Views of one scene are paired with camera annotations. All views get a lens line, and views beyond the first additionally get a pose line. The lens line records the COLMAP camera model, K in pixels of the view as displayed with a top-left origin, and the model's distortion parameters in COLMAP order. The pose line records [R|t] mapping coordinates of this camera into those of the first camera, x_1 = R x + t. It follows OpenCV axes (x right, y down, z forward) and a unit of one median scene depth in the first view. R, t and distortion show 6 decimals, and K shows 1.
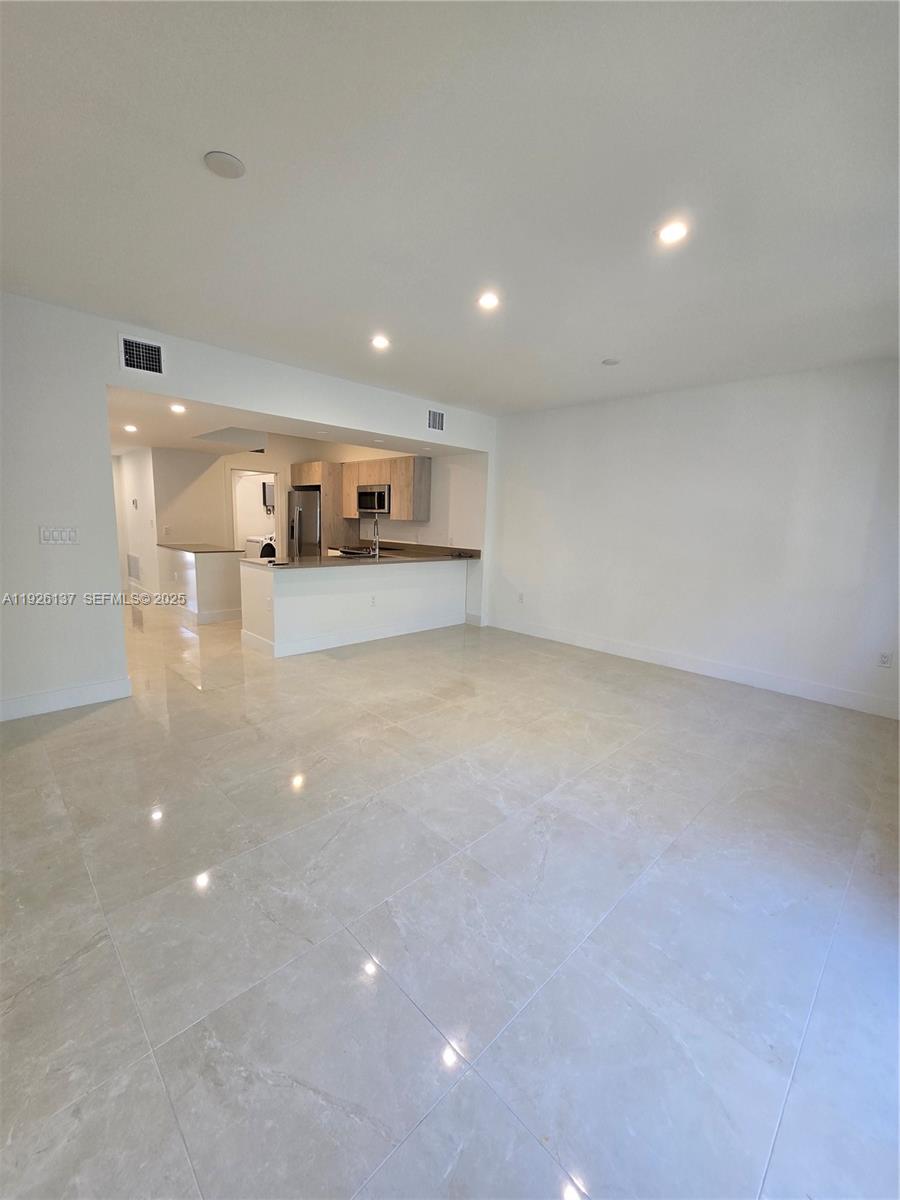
lens RADIAL K [[489.4, 0, 438.4], [0, 489.4, 600.9], [0, 0, 1]] dist [-0.004149, 0.001567]
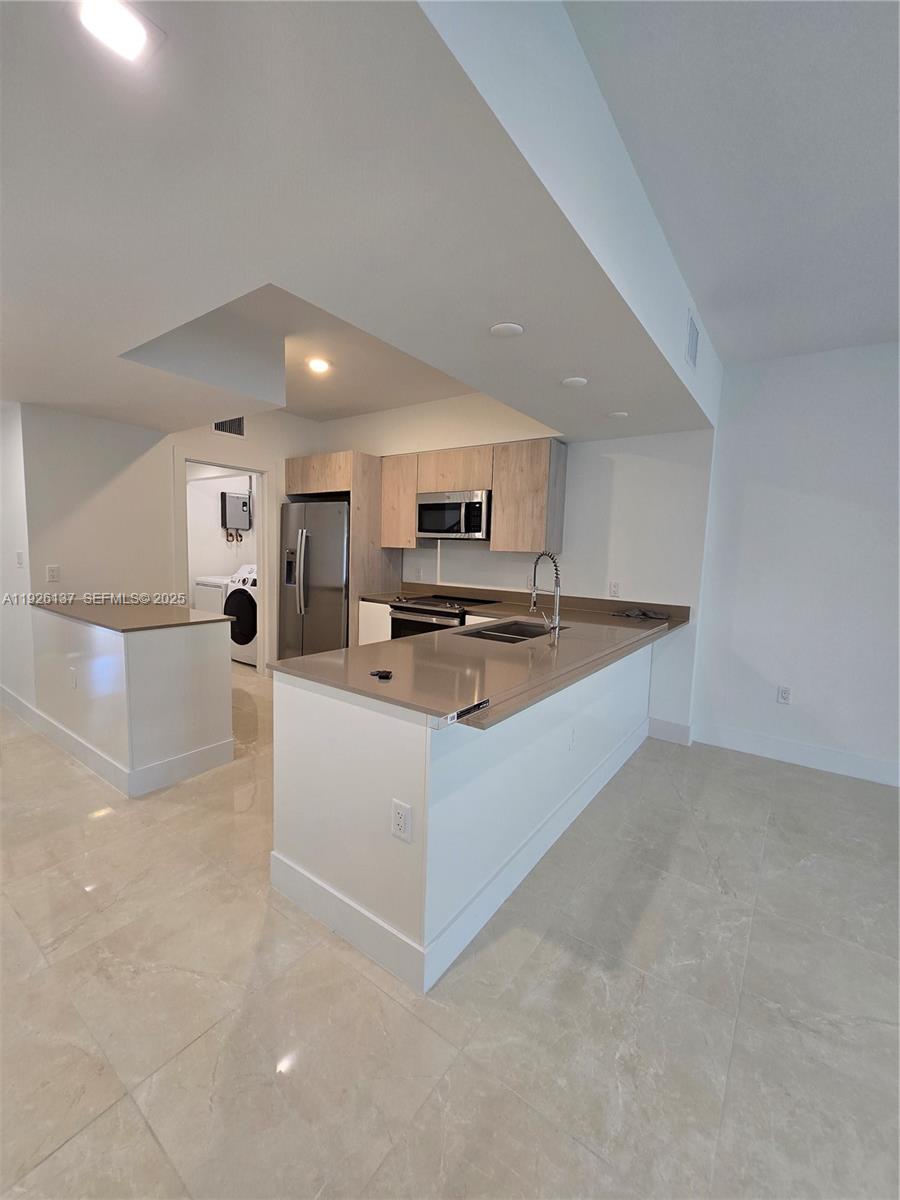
lens RADIAL K [[489.4, 0, 437.8], [0, 489.4, 599.5], [0, 0, 1]] dist [-0.004149, 0.001567]
pose [[0.987286, -0.017111, 0.158032, -0.236334], [0.026590, 0.997959, -0.058062, -0.074063], [-0.156716, 0.061525, 0.985725, 0.429039]]
